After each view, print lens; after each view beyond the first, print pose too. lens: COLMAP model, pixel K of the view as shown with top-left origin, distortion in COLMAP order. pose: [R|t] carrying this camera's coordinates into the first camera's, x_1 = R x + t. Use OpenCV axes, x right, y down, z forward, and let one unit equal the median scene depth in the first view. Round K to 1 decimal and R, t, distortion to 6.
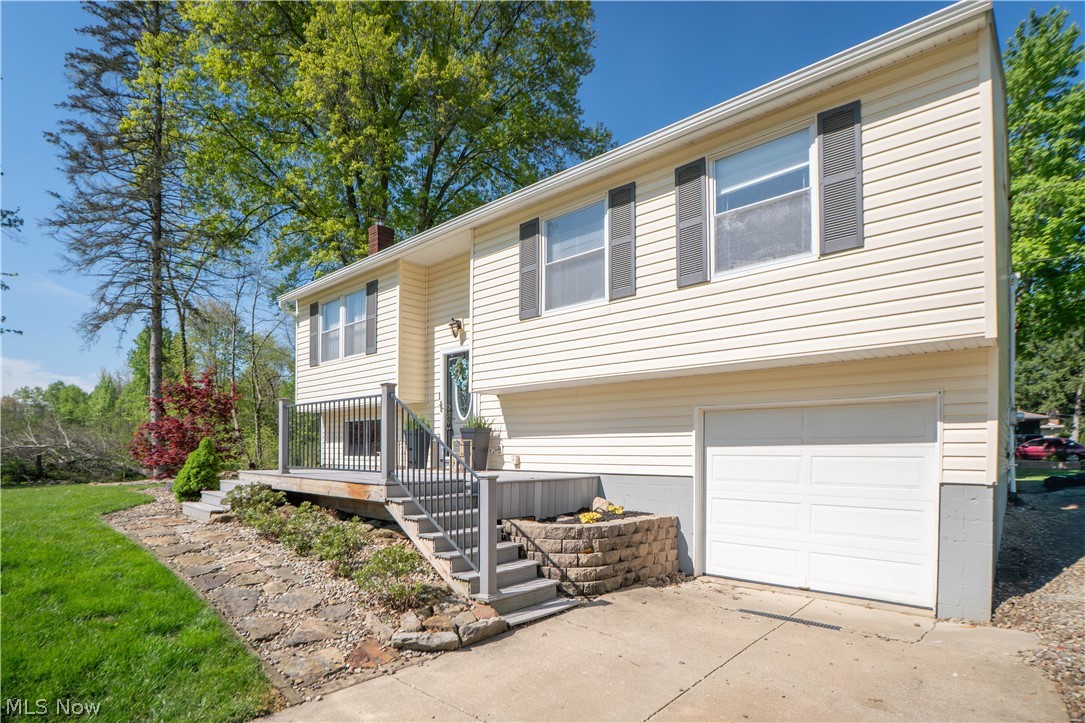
lens RADIAL K [[541.0, 0, 542.2], [0, 541.0, 438.1], [0, 0, 1]] dist [-0.018174, 0.000626]
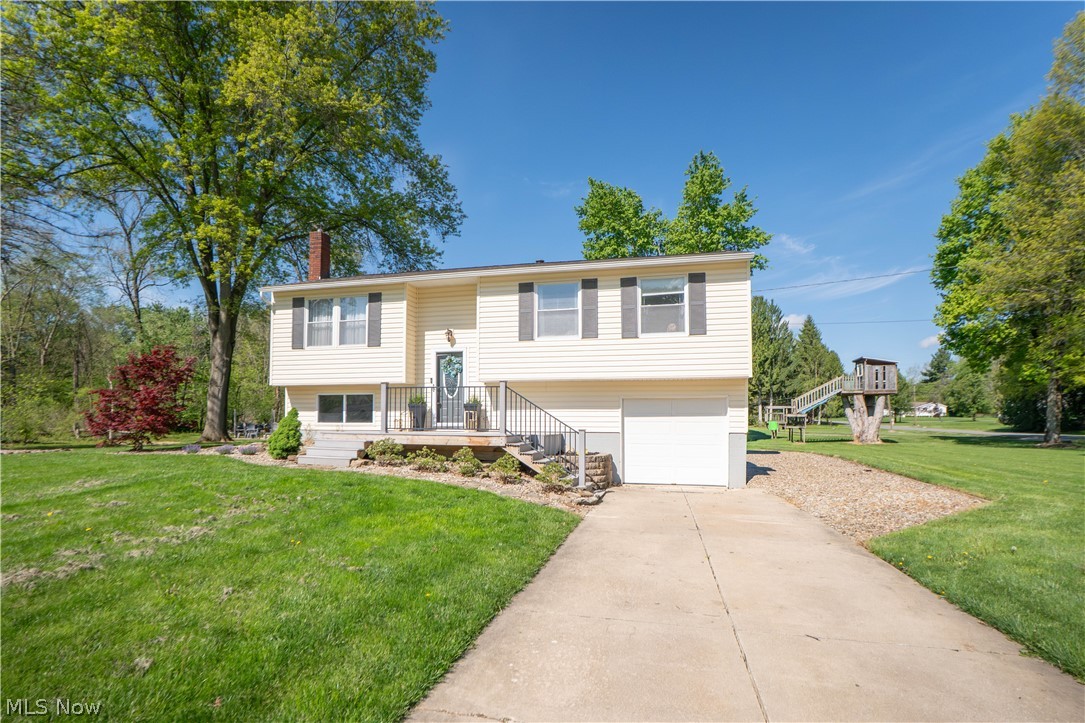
lens RADIAL K [[514.4, 0, 540.9], [0, 514.4, 380.1], [0, 0, 1]] dist [-0.037743, 0.000298]
pose [[0.884875, 0.044084, 0.463737, -0.711326], [-0.017471, 0.997952, -0.061530, 0.001410], [-0.465500, 0.046344, 0.883834, -0.430133]]
